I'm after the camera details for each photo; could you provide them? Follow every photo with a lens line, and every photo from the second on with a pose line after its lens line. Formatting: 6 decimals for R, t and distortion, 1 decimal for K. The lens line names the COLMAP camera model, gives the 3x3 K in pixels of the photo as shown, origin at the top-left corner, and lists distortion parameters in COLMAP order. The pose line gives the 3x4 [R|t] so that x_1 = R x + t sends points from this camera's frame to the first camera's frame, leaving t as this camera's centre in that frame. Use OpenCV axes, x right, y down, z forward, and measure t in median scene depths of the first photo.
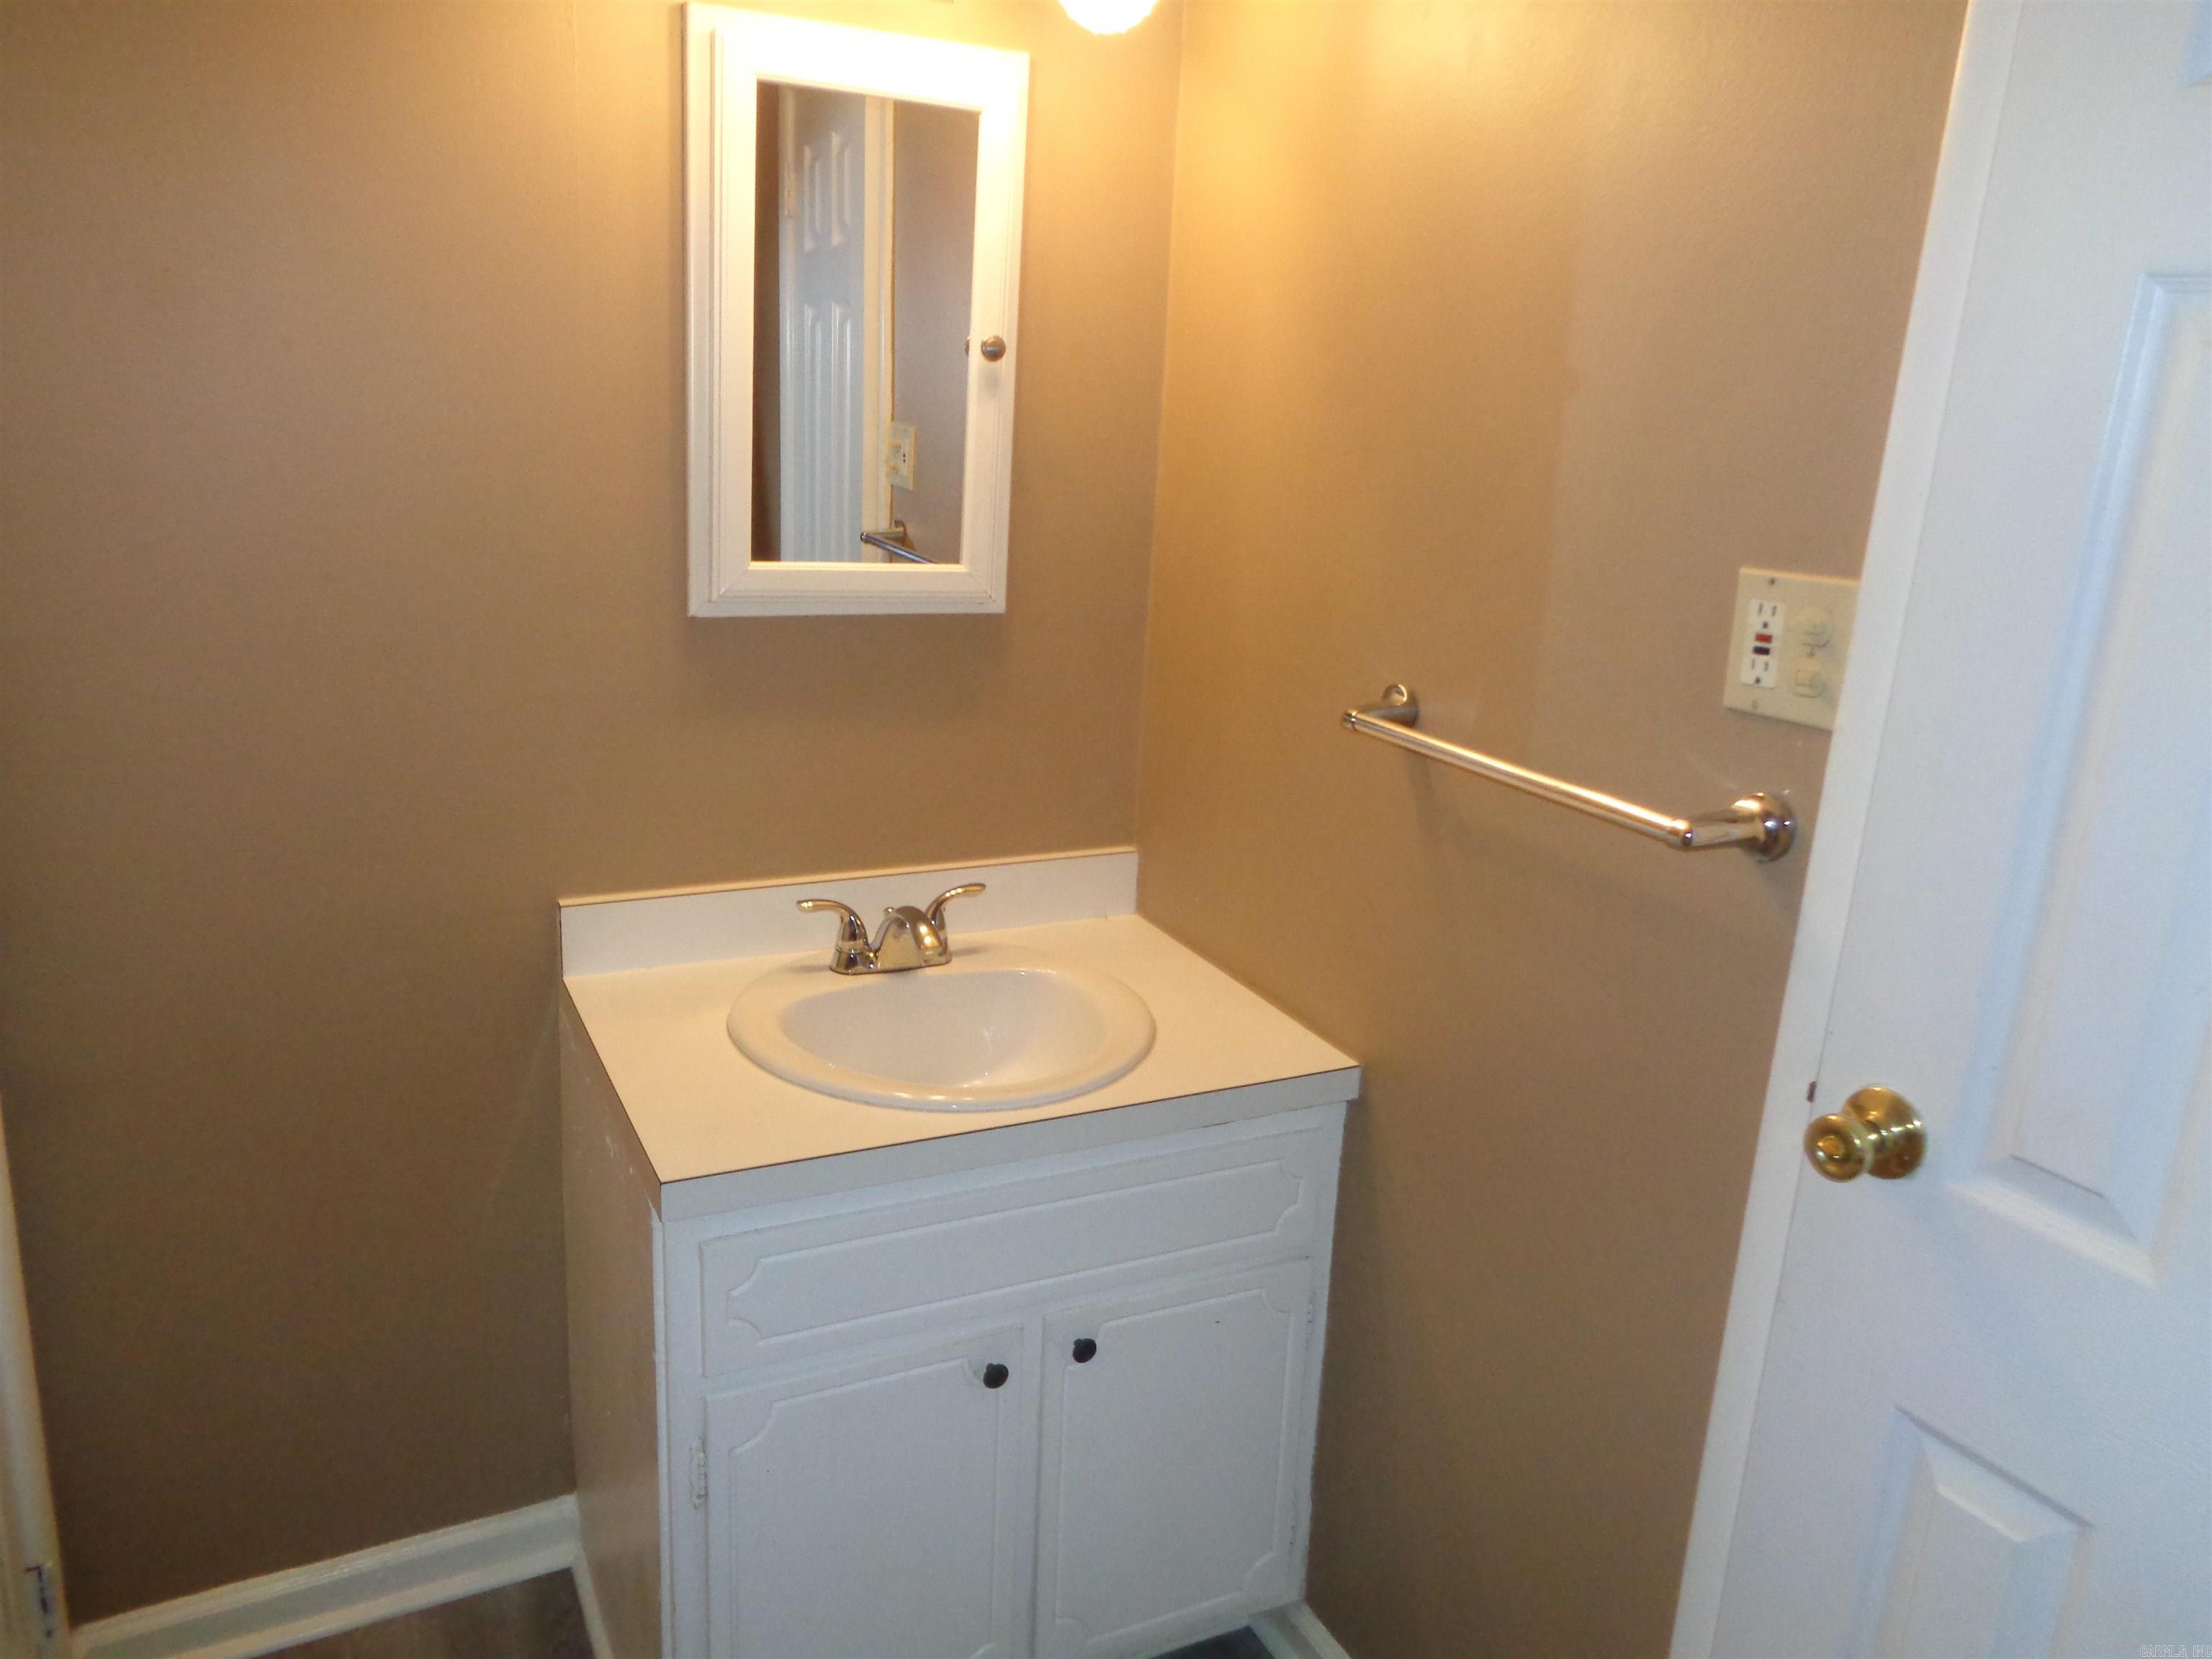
lens RADIAL K [[1649.3, 0, 1103.0], [0, 1649.3, 801.4], [0, 0, 1]] dist [-0.004677, -0.002096]
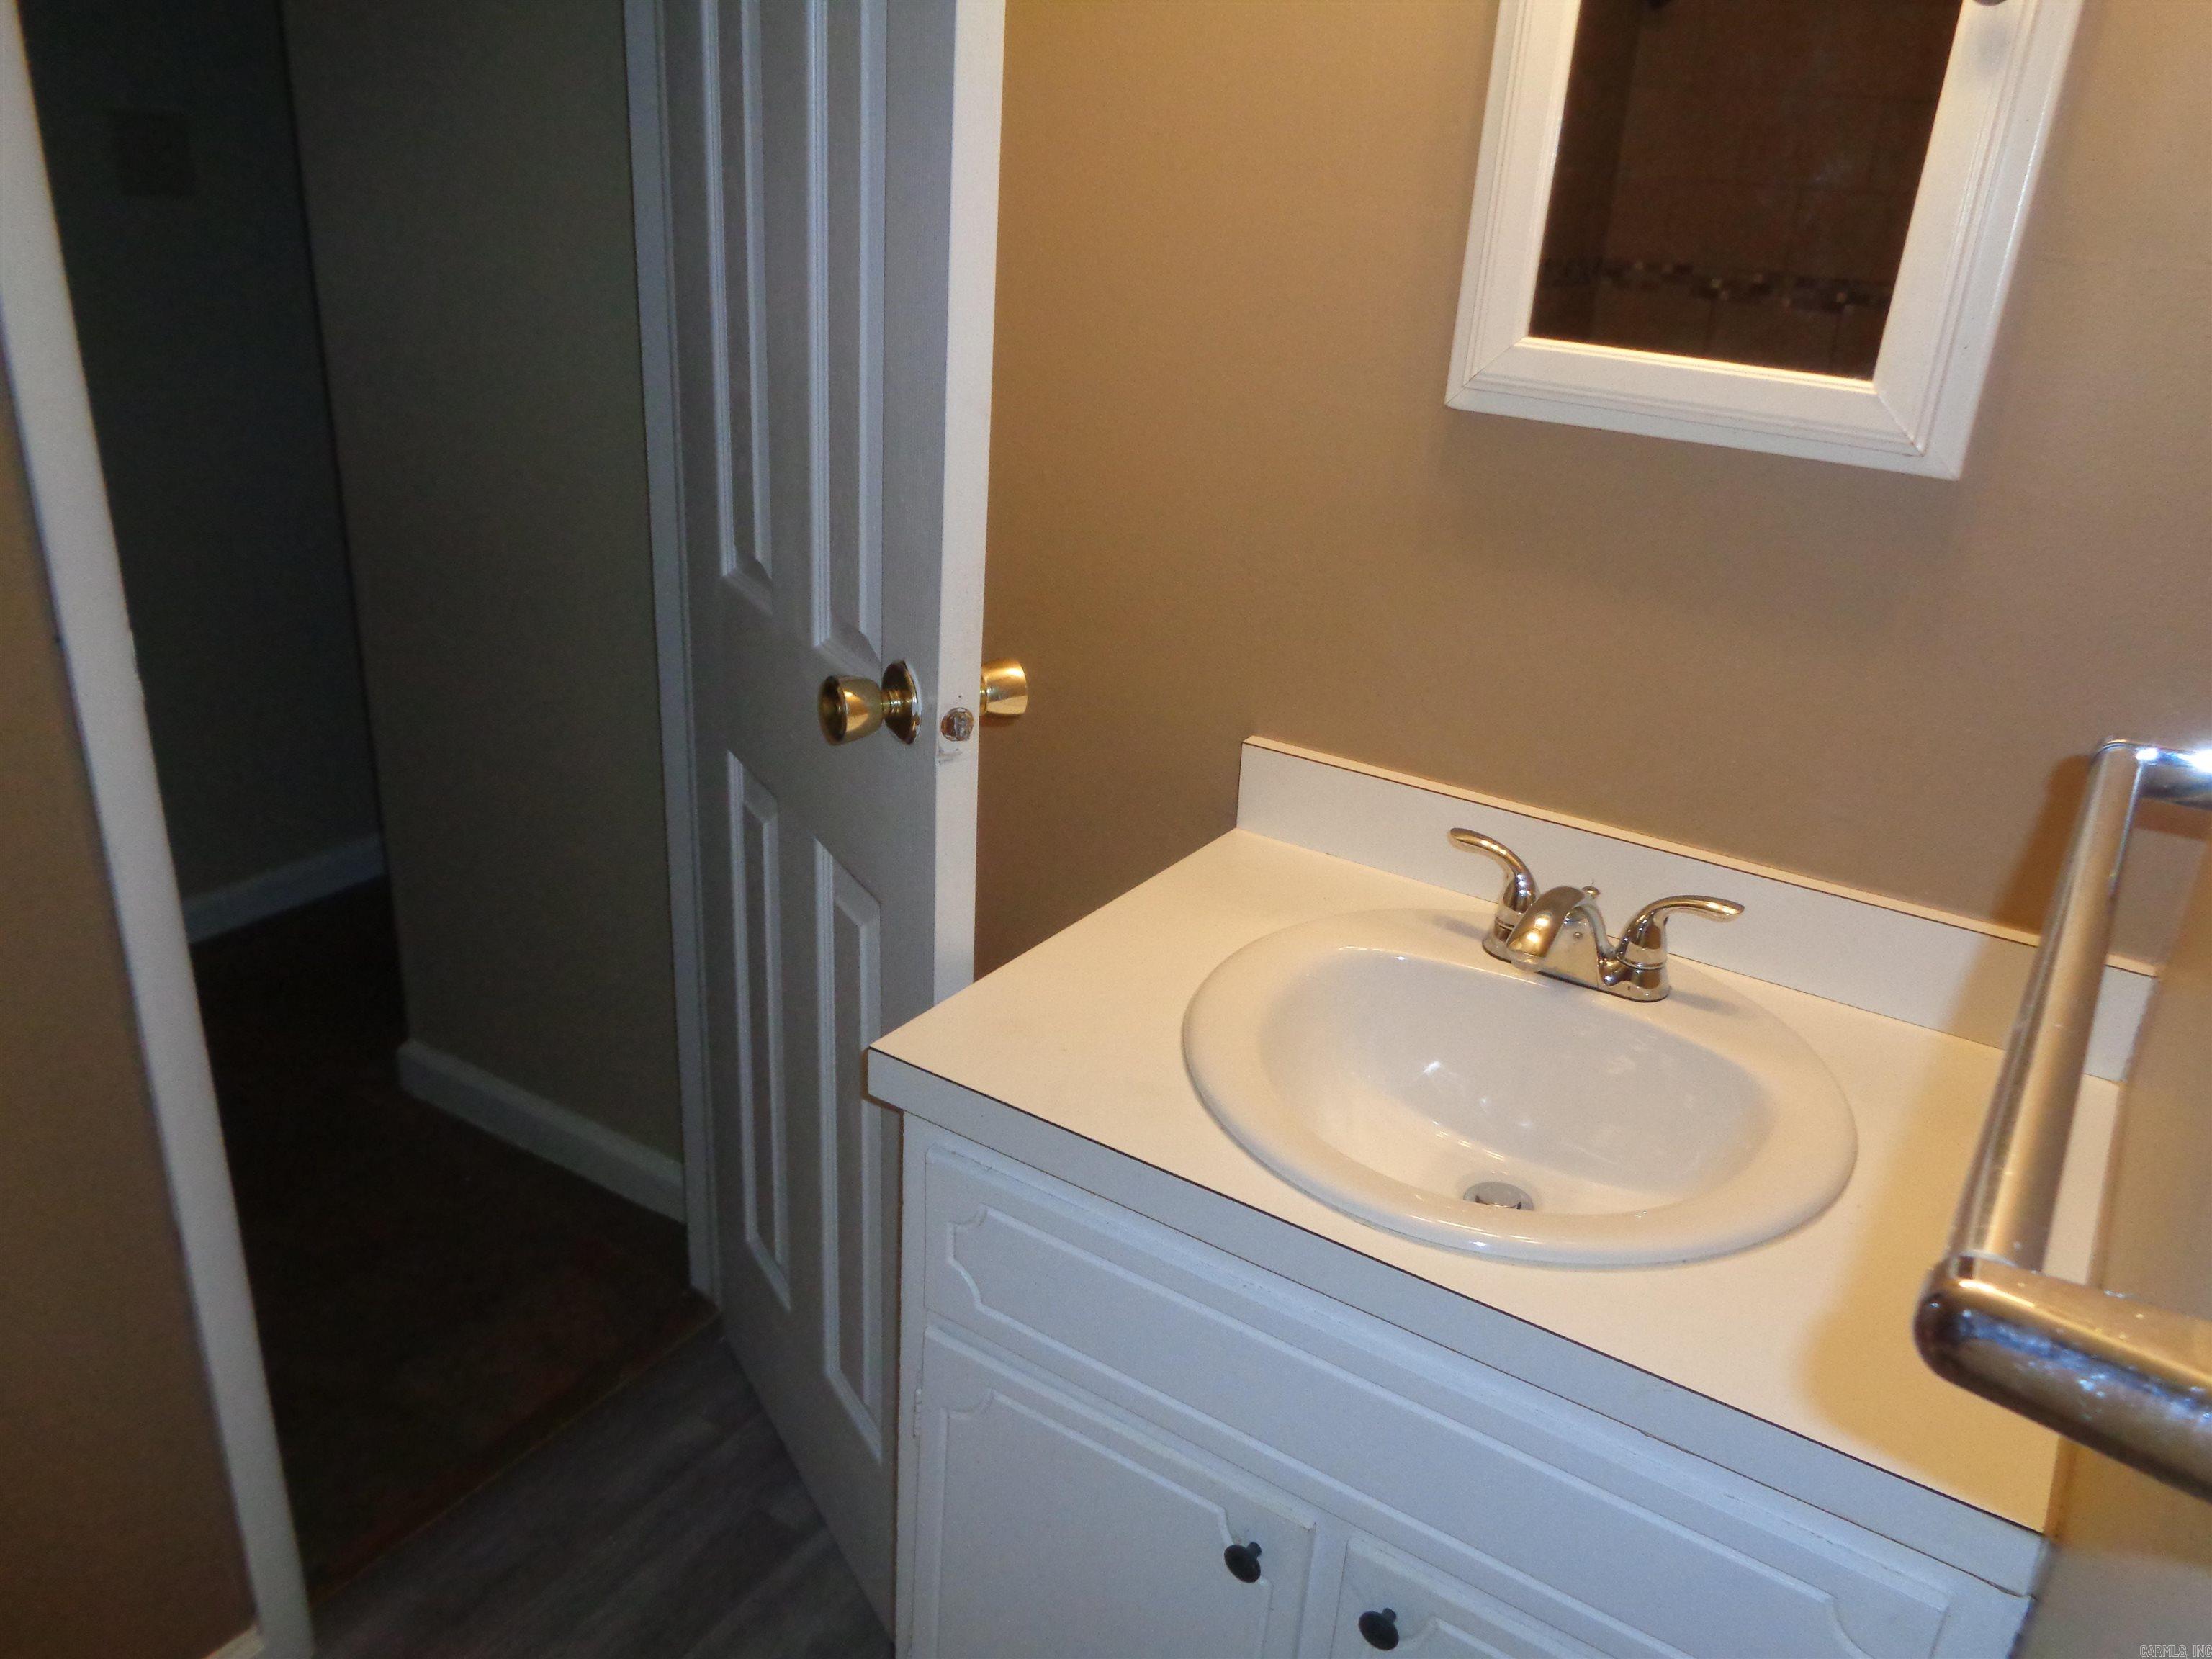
lens RADIAL K [[1649.3, 0, 1103.0], [0, 1649.3, 801.4], [0, 0, 1]] dist [-0.004677, -0.002096]
pose [[0.503450, 0.290257, -0.813811, 0.302496], [-0.254997, 0.949845, 0.181026, -0.038293], [0.825539, 0.116382, 0.552215, 0.474446]]
